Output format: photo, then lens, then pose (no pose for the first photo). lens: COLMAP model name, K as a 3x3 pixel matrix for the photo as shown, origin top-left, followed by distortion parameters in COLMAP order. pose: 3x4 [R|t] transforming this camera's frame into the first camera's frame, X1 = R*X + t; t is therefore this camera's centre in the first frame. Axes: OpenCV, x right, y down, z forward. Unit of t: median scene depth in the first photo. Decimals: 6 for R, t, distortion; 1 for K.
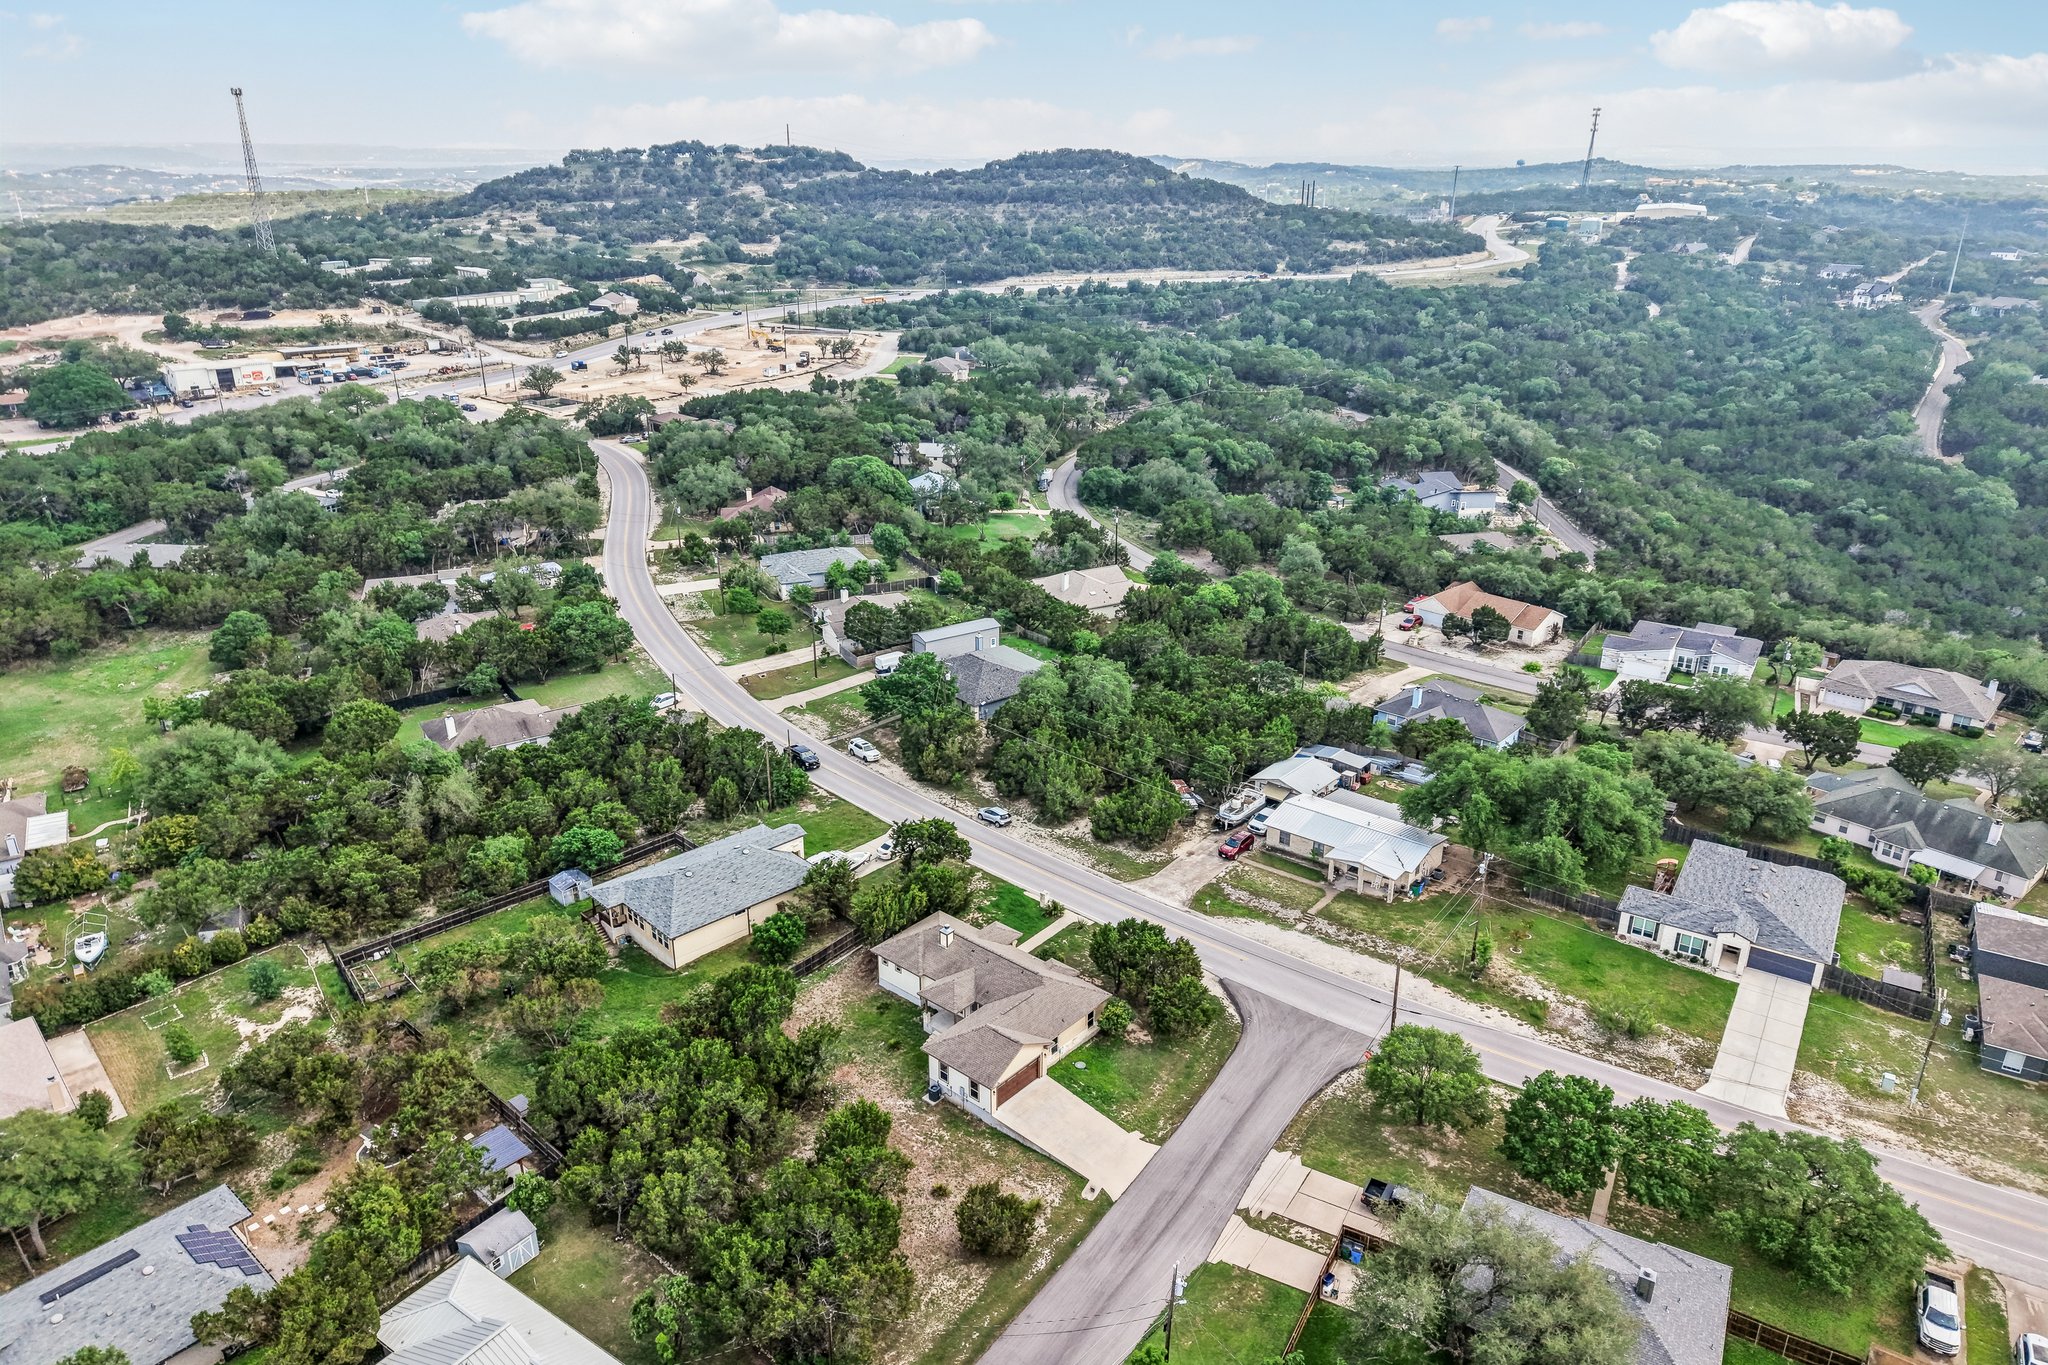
lens RADIAL K [[1358.3, 0, 1030.8], [0, 1358.3, 669.0], [0, 0, 1]] dist [0.045574, -0.047182]
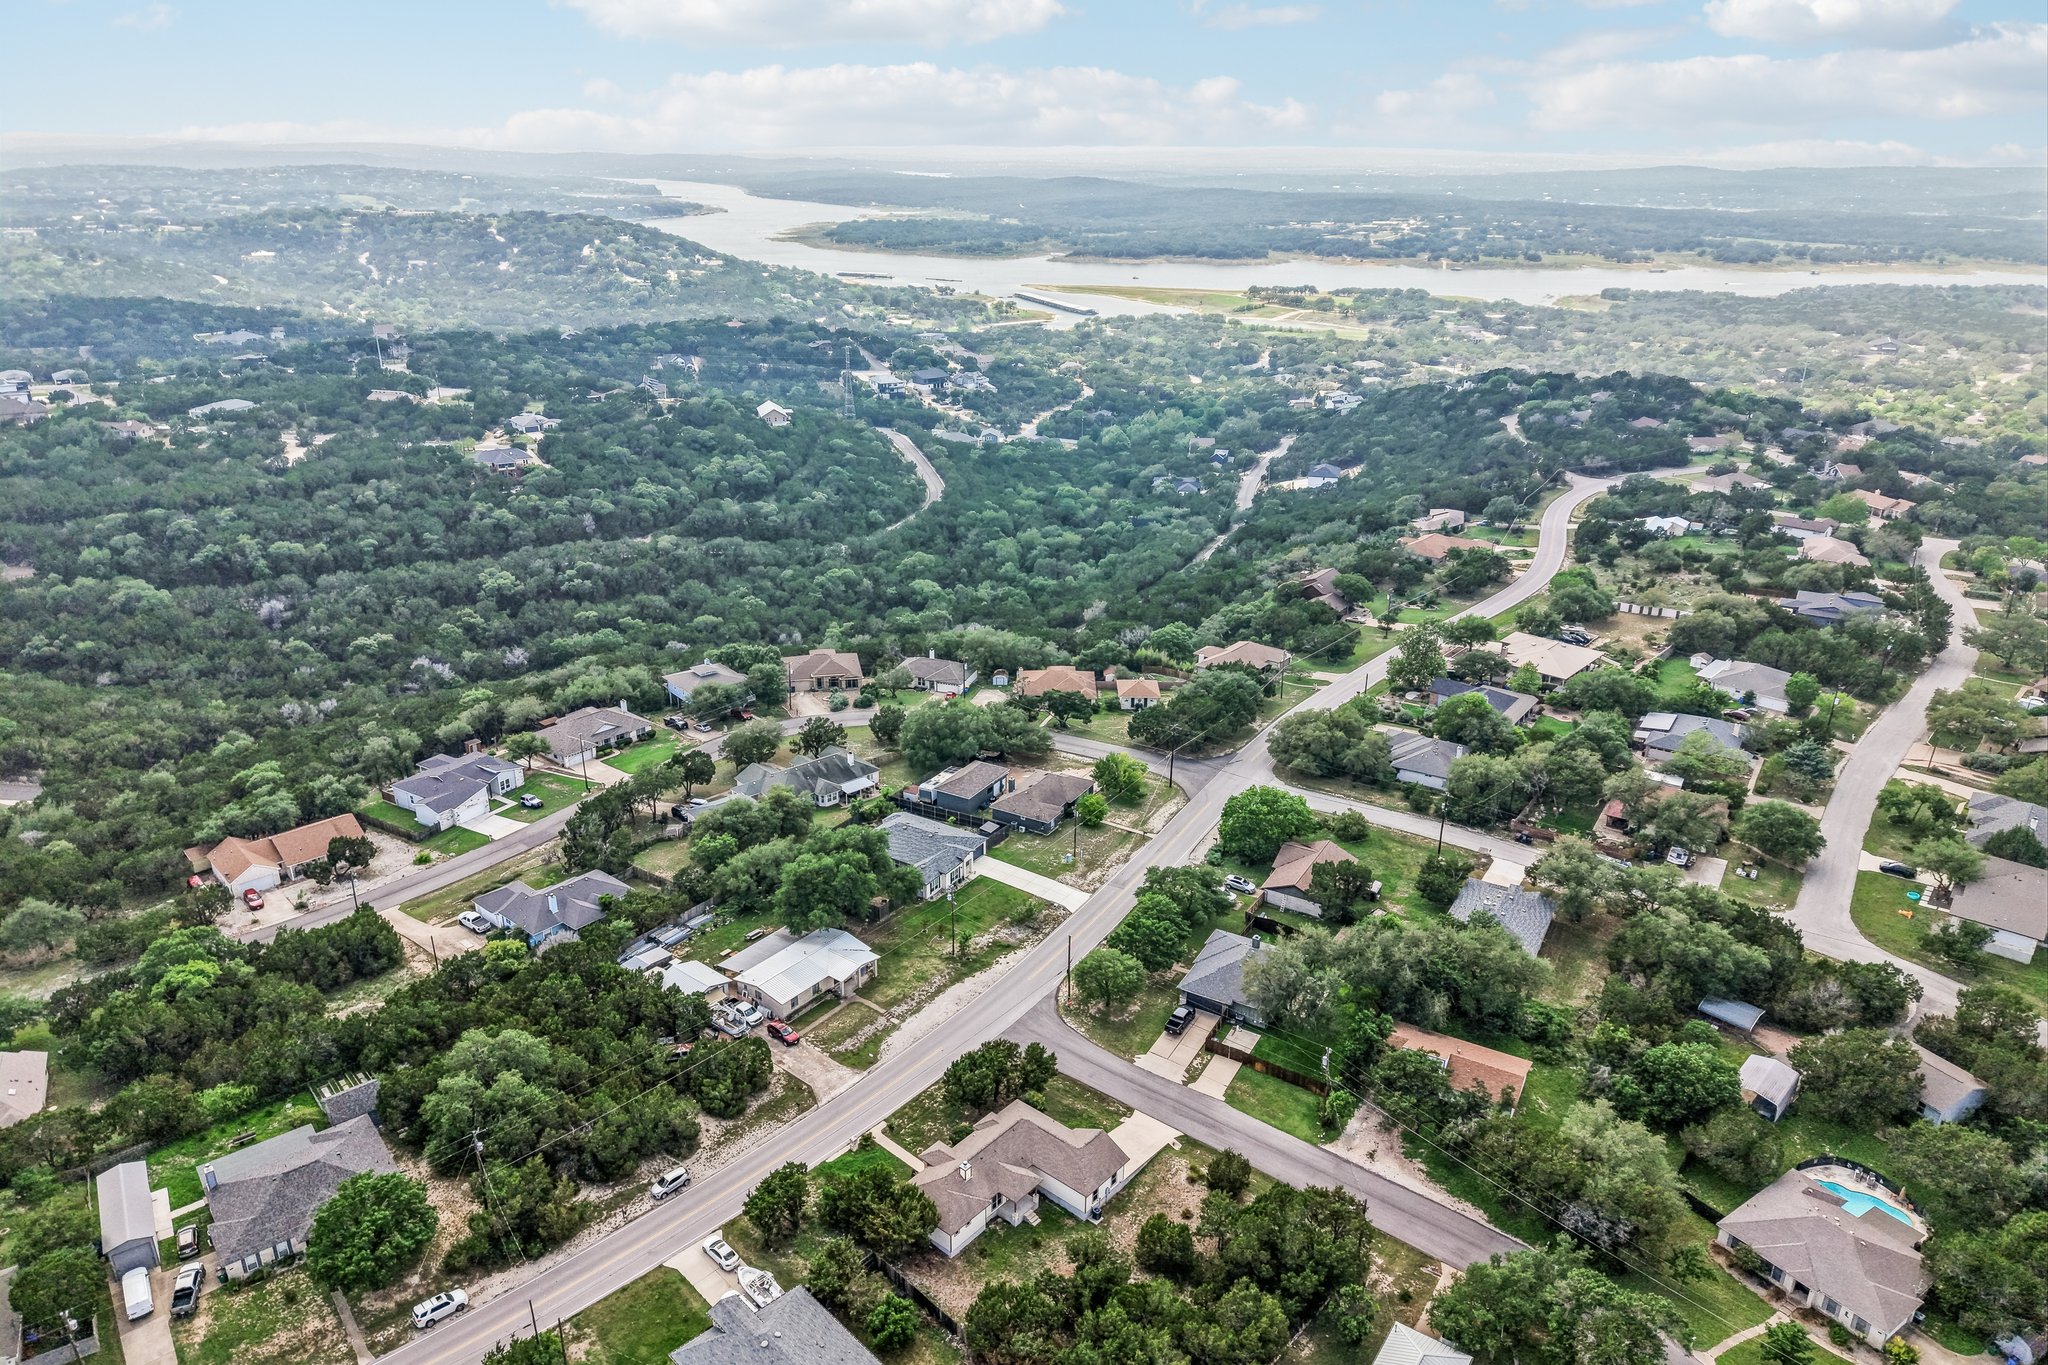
lens RADIAL K [[1358.3, 0, 1022.6], [0, 1358.3, 685.4], [0, 0, 1]] dist [0.045574, -0.047182]
pose [[0.000579, -0.373029, 0.927820, -0.649237], [0.353302, 0.868060, 0.348782, -0.367507], [-0.935509, 0.327598, 0.132295, 0.413777]]
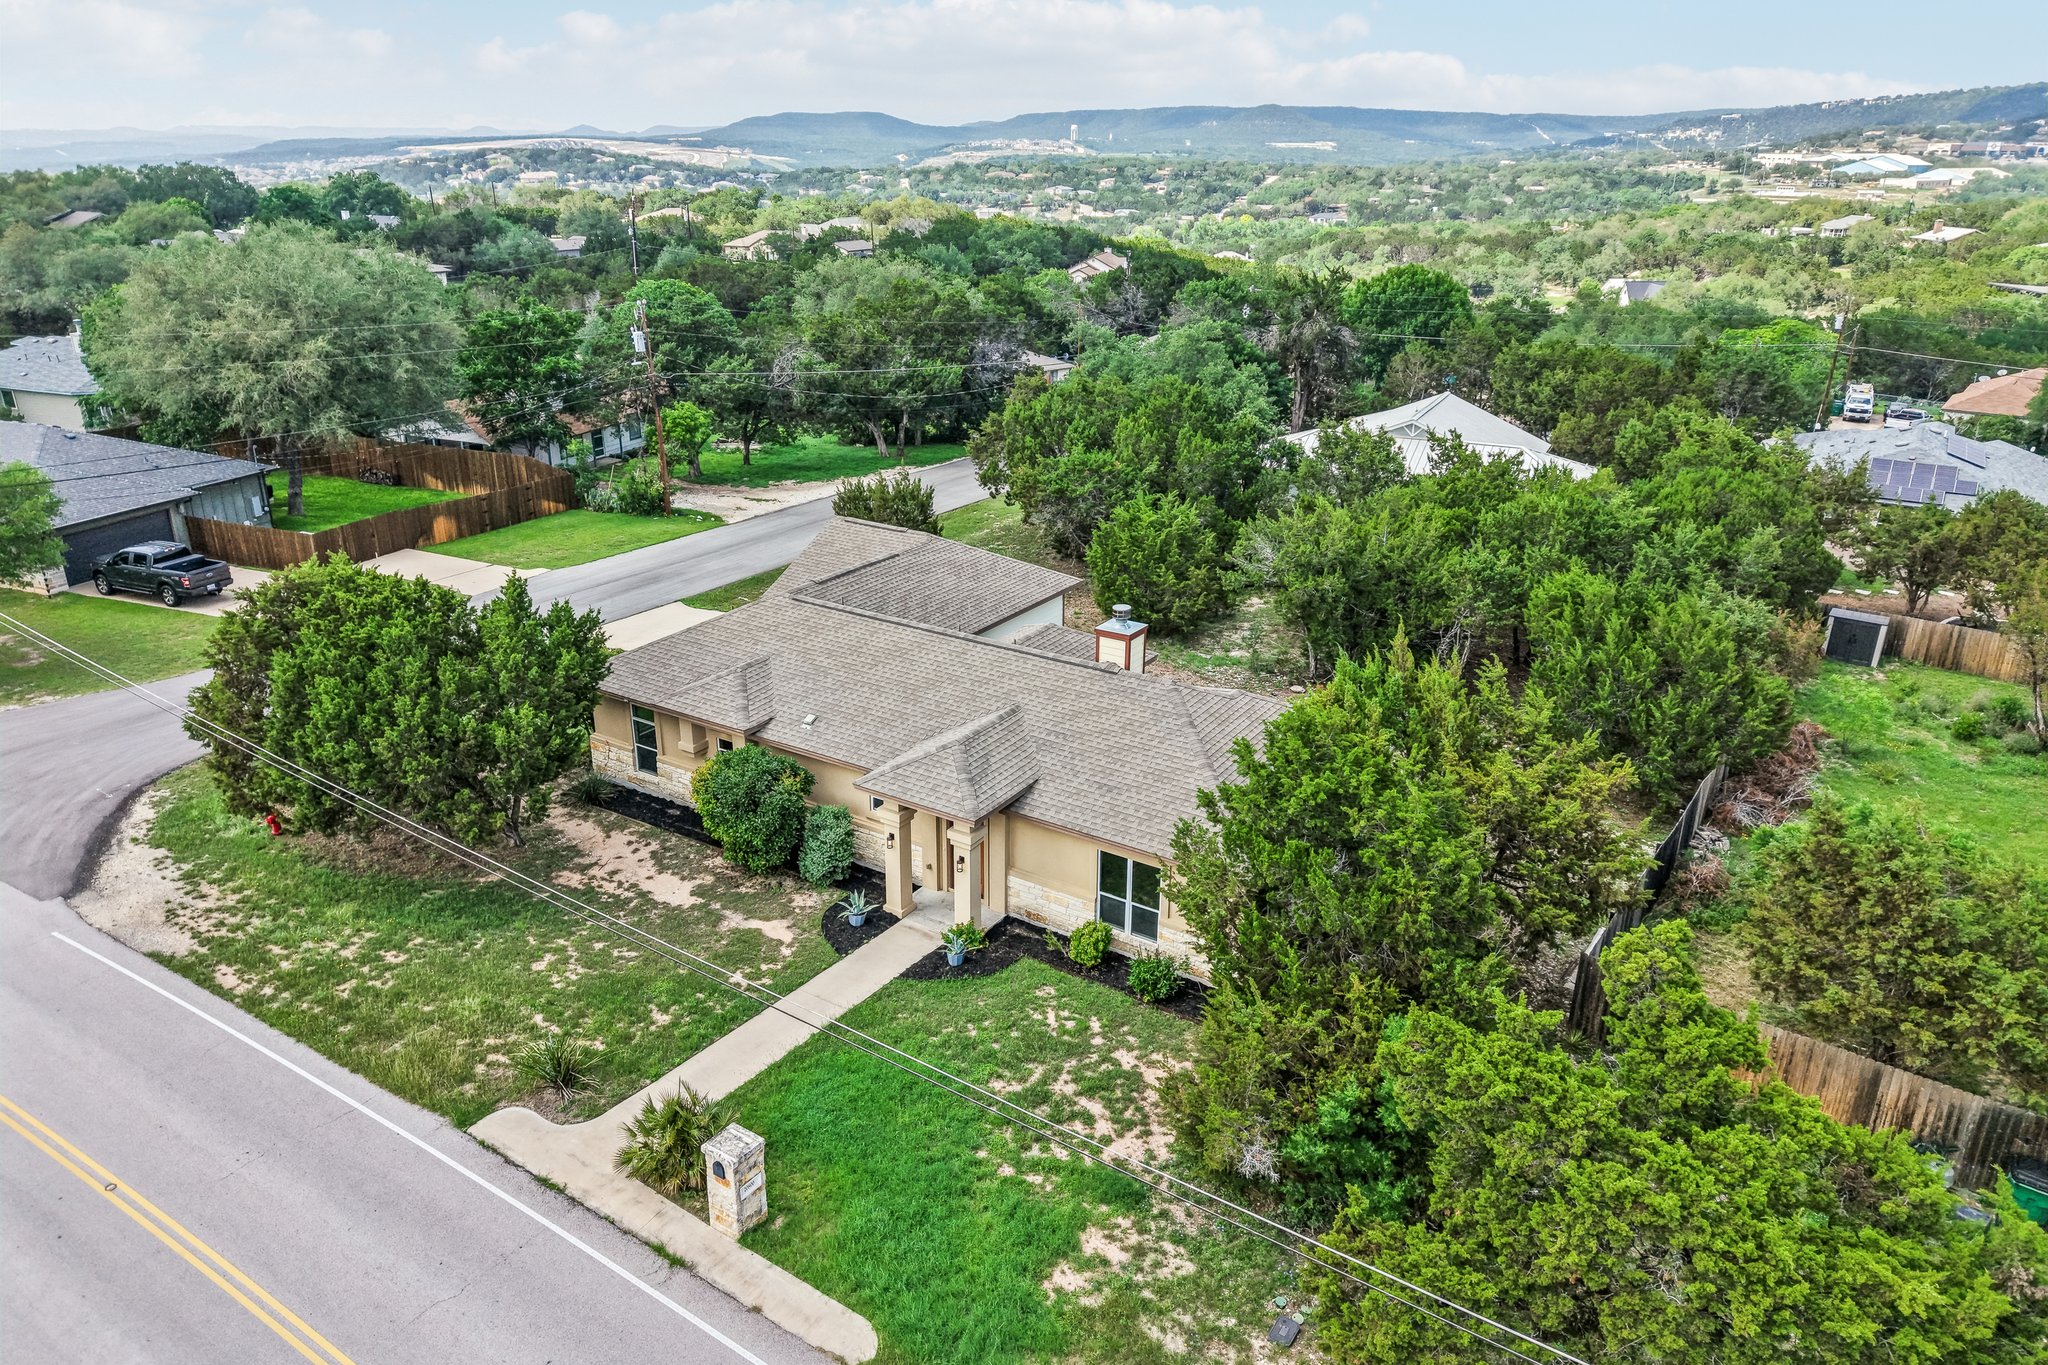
lens RADIAL K [[1358.3, 0, 1019.9], [0, 1358.3, 690.3], [0, 0, 1]] dist [0.045574, -0.047182]
pose [[-0.991210, 0.031628, -0.128465, -0.002977], [-0.063295, 0.739304, 0.670390, 0.011430], [0.116178, 0.672629, -0.730803, 0.764795]]
